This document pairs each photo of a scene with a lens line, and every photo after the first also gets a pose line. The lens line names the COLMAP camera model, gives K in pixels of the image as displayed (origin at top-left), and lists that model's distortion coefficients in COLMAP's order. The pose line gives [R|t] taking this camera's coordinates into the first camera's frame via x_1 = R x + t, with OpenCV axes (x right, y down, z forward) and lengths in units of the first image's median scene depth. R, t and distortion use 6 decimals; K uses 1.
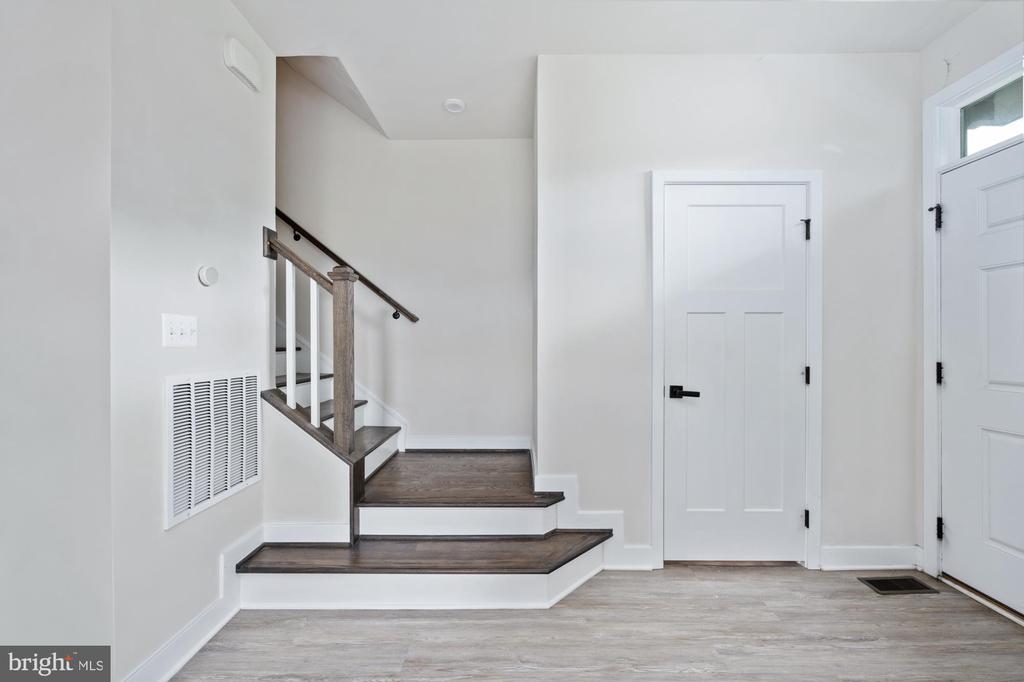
lens RADIAL K [[406.9, 0, 512.0], [0, 406.9, 341.0], [0, 0, 1]] dist [0.000663, 0.000047]
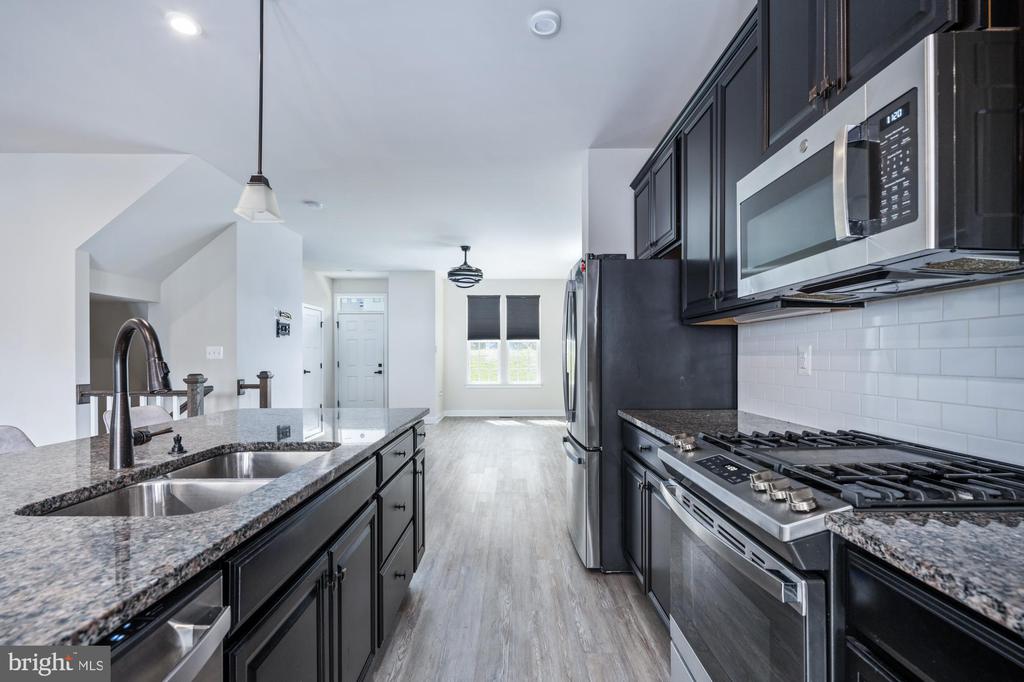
lens RADIAL K [[481.6, 0, 511.7], [0, 481.6, 356.2], [0, 0, 1]] dist [0.000052, 0.000087]
pose [[-0.008258, 0.001569, 0.999965, -3.469042], [0.002731, 0.999995, -0.001547, 0.013212], [-0.999962, 0.002718, -0.008263, -0.616818]]
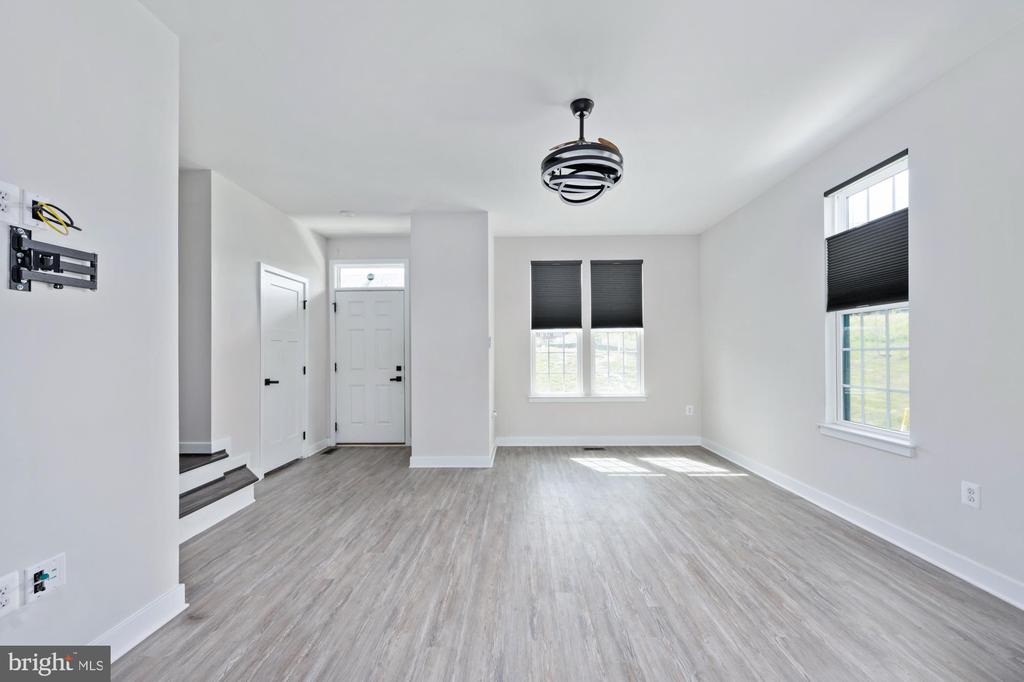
lens RADIAL K [[410.9, 0, 510.9], [0, 410.9, 353.5], [0, 0, 1]] dist [0.000743, -0.000027]
pose [[0.012175, 0.004324, 0.999917, -1.497543], [0.008638, 0.999953, -0.004429, 0.011904], [-0.999889, 0.008692, 0.012137, -0.148668]]
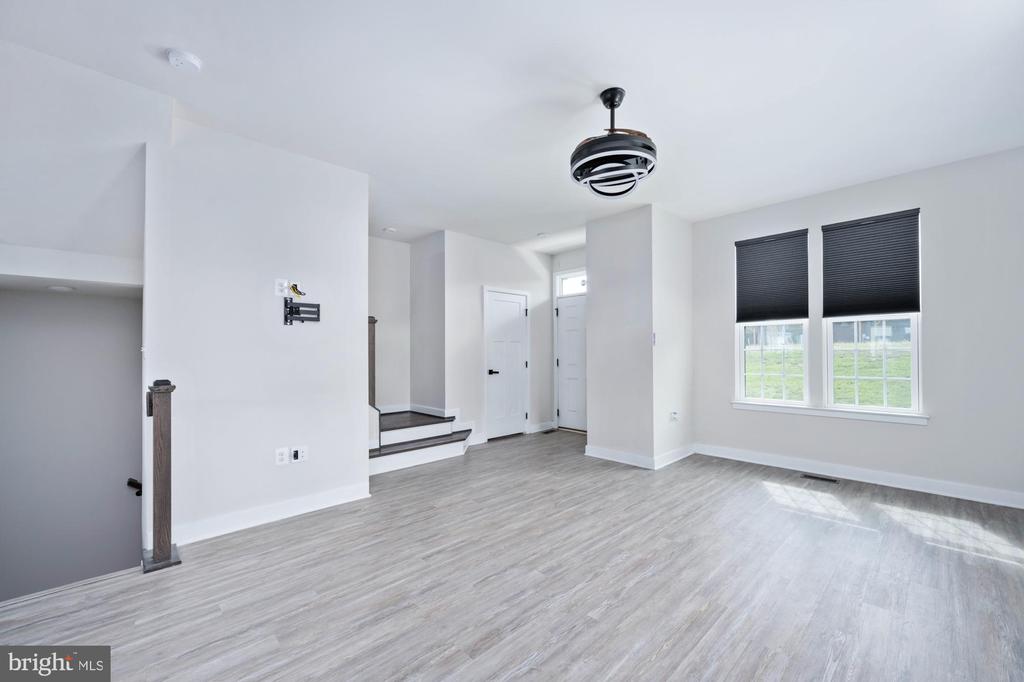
lens RADIAL K [[410.9, 0, 510.9], [0, 410.9, 353.5], [0, 0, 1]] dist [0.000743, -0.000027]
pose [[0.722180, -0.003061, 0.691698, -1.306540], [0.005012, 0.999987, -0.000807, 0.010413], [-0.691687, 0.004049, 0.722186, -0.965694]]
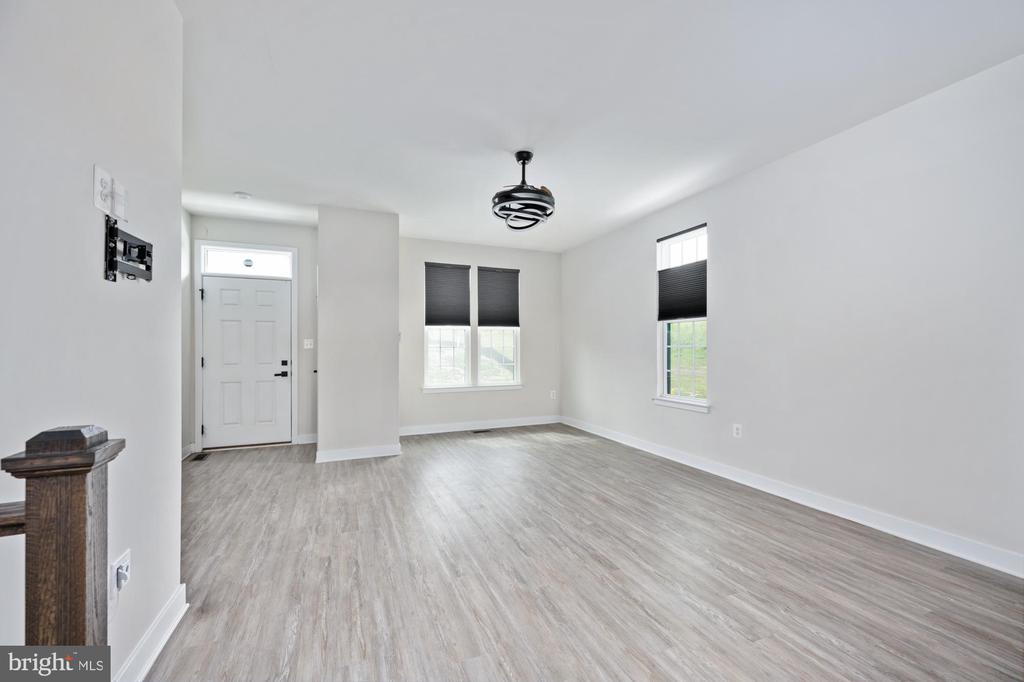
lens RADIAL K [[410.4, 0, 511.6], [0, 410.4, 346.5], [0, 0, 1]] dist [-0.000520, -0.000339]
pose [[-0.398078, 0.007066, 0.917324, -1.688340], [0.004256, 0.999974, -0.005855, 0.010993], [-0.917342, 0.001574, -0.398098, 0.305019]]
